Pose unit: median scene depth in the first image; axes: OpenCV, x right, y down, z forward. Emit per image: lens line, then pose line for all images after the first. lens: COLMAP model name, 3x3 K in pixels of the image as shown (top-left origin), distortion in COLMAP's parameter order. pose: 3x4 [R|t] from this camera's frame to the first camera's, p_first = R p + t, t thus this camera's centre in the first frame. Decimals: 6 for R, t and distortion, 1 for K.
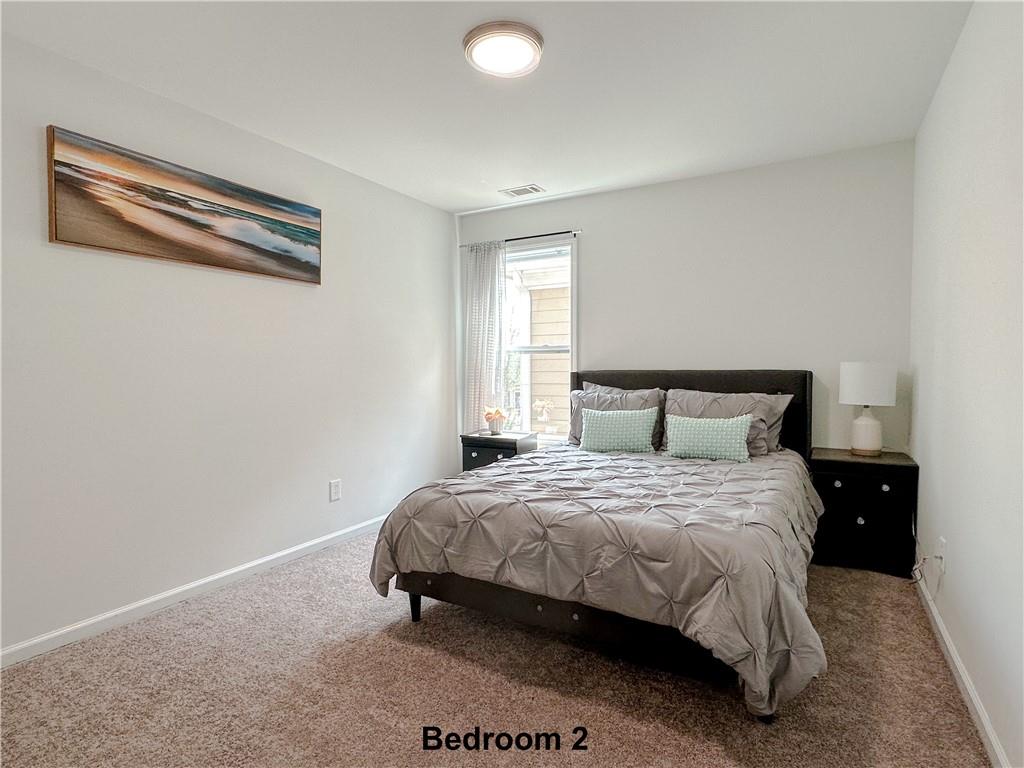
lens RADIAL K [[546.1, 0, 512.1], [0, 546.1, 386.9], [0, 0, 1]] dist [0.002258, 0.000356]
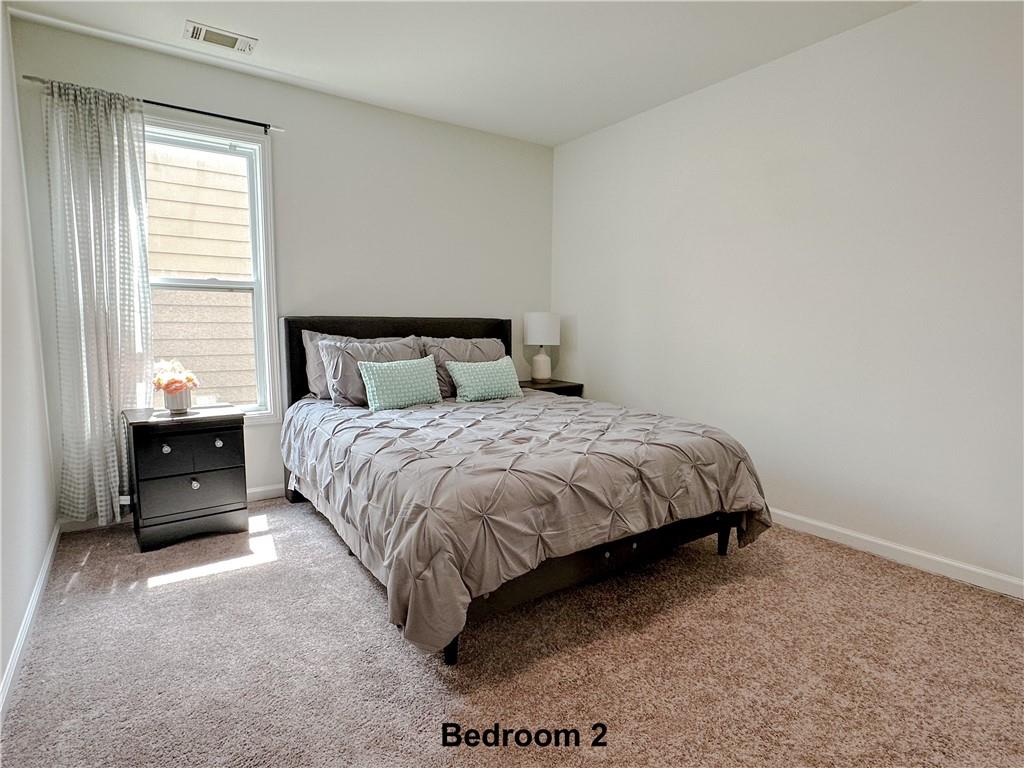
lens RADIAL K [[546.1, 0, 512.1], [0, 546.1, 386.9], [0, 0, 1]] dist [0.002258, 0.000356]
pose [[0.430494, -0.097107, 0.897354, -0.559301], [0.027646, 0.995148, 0.094426, 0.007048], [-0.902170, -0.015842, 0.431090, 0.476329]]
